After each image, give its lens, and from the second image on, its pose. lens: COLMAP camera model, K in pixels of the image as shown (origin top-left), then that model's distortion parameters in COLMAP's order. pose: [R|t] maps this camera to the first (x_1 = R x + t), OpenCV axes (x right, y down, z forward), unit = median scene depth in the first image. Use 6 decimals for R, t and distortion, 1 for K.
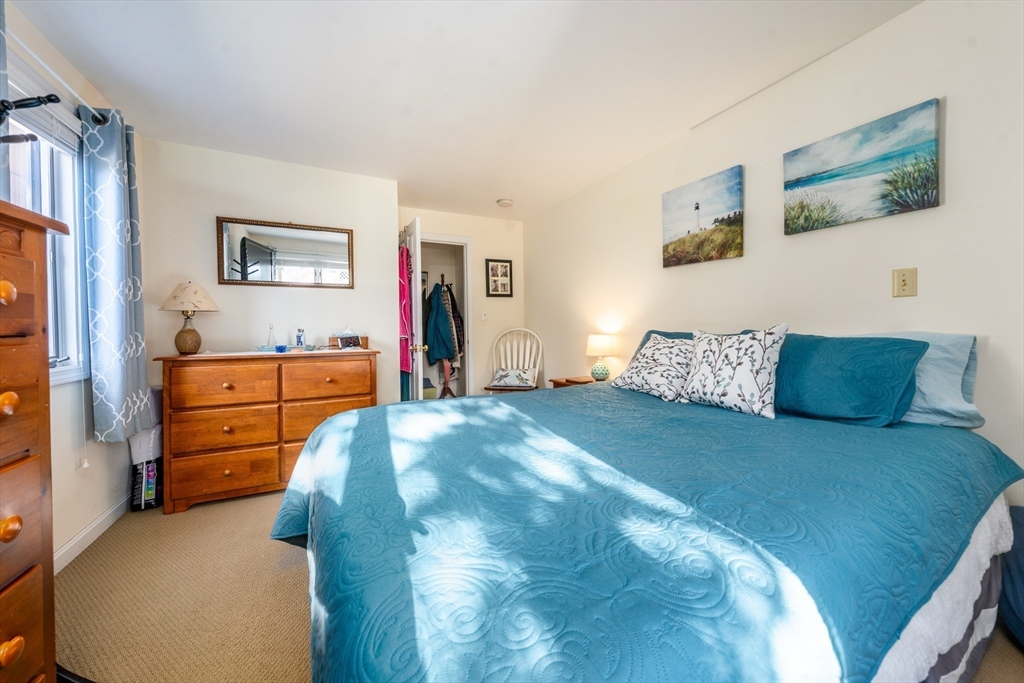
lens RADIAL K [[373.0, 0, 511.8], [0, 373.0, 337.0], [0, 0, 1]] dist [-0.001474, -0.000092]
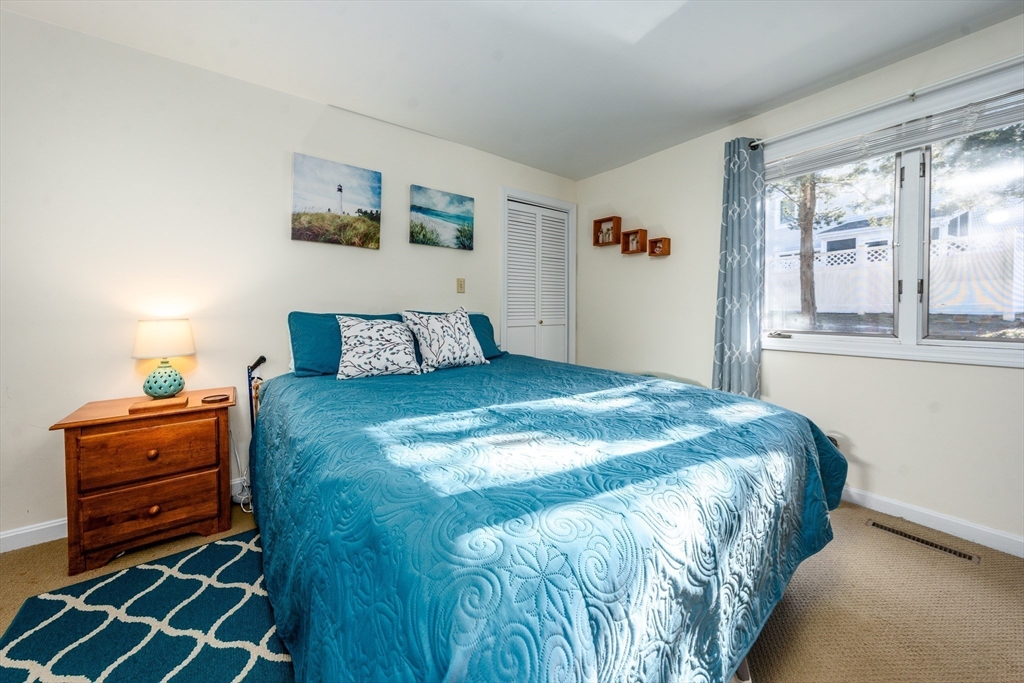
lens RADIAL K [[358.9, 0, 512.7], [0, 358.9, 317.1], [0, 0, 1]] dist [-0.000346, -0.000010]
pose [[-0.177114, -0.018491, 0.984017, -0.643259], [0.024340, 0.999435, 0.023162, -0.016559], [-0.983889, 0.028054, -0.176564, 0.850540]]
